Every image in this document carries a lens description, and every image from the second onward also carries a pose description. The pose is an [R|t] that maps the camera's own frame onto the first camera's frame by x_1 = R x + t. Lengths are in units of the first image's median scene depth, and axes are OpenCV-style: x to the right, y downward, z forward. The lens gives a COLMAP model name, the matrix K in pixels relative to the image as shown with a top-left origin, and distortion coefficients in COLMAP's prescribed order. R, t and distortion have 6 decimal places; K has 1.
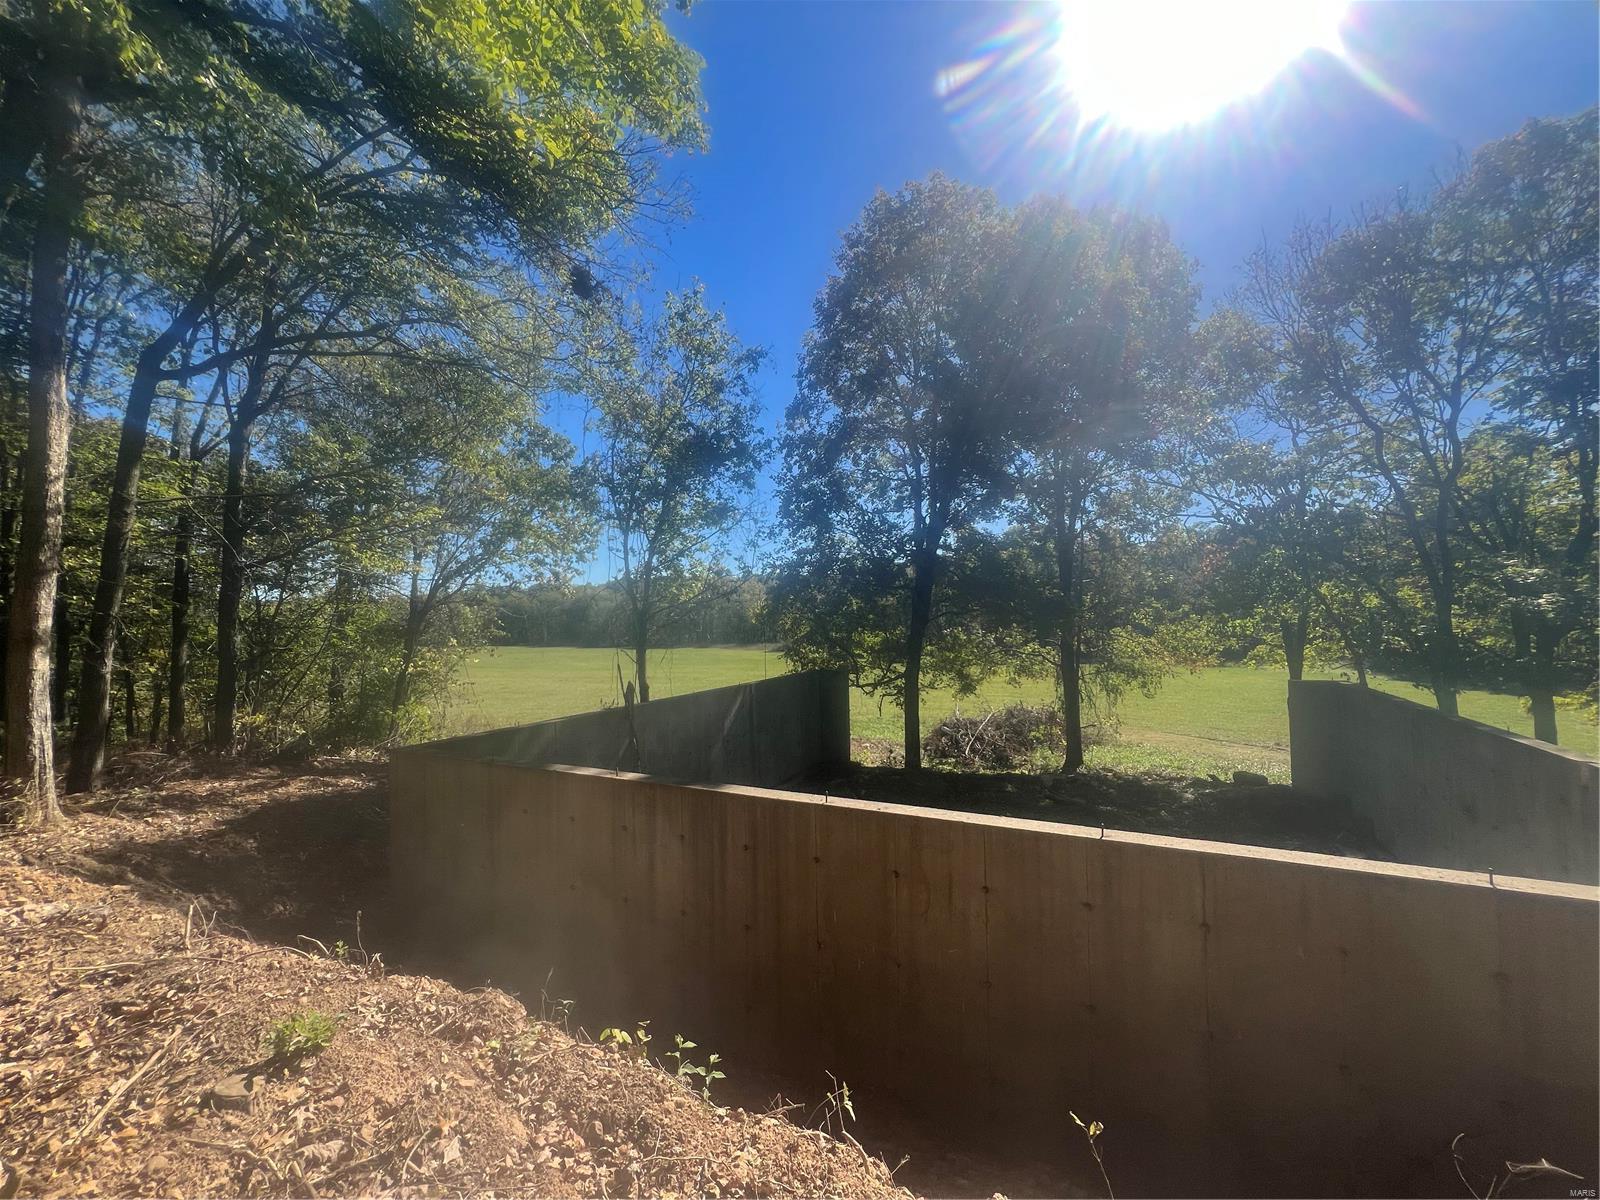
lens RADIAL K [[642.3, 0, 799.3], [0, 642.3, 588.1], [0, 0, 1]] dist [0.000545, 0.000151]
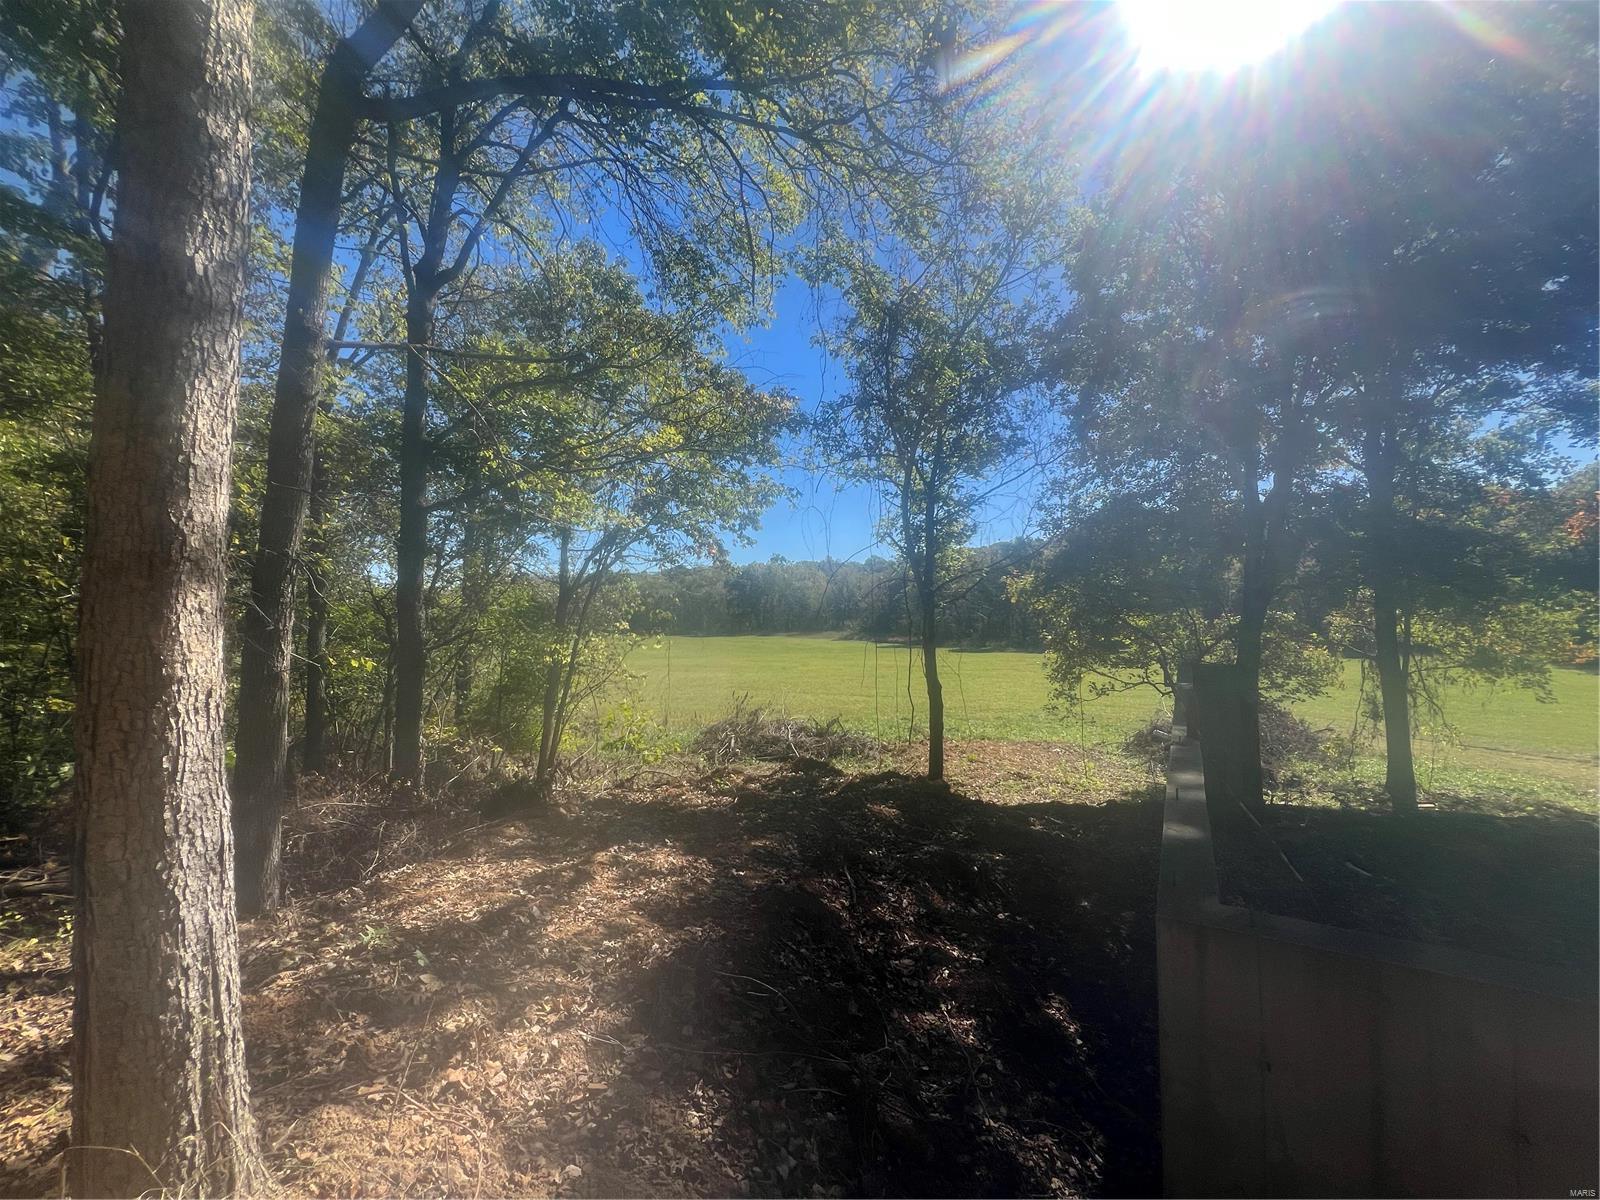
lens RADIAL K [[647.2, 0, 810.6], [0, 647.2, 595.2], [0, 0, 1]] dist [0.000098, -0.000002]
pose [[0.997304, -0.005292, -0.073189, -0.402171], [0.007446, 0.999546, 0.029184, 0.039050], [0.073002, -0.029651, 0.996891, 0.334338]]
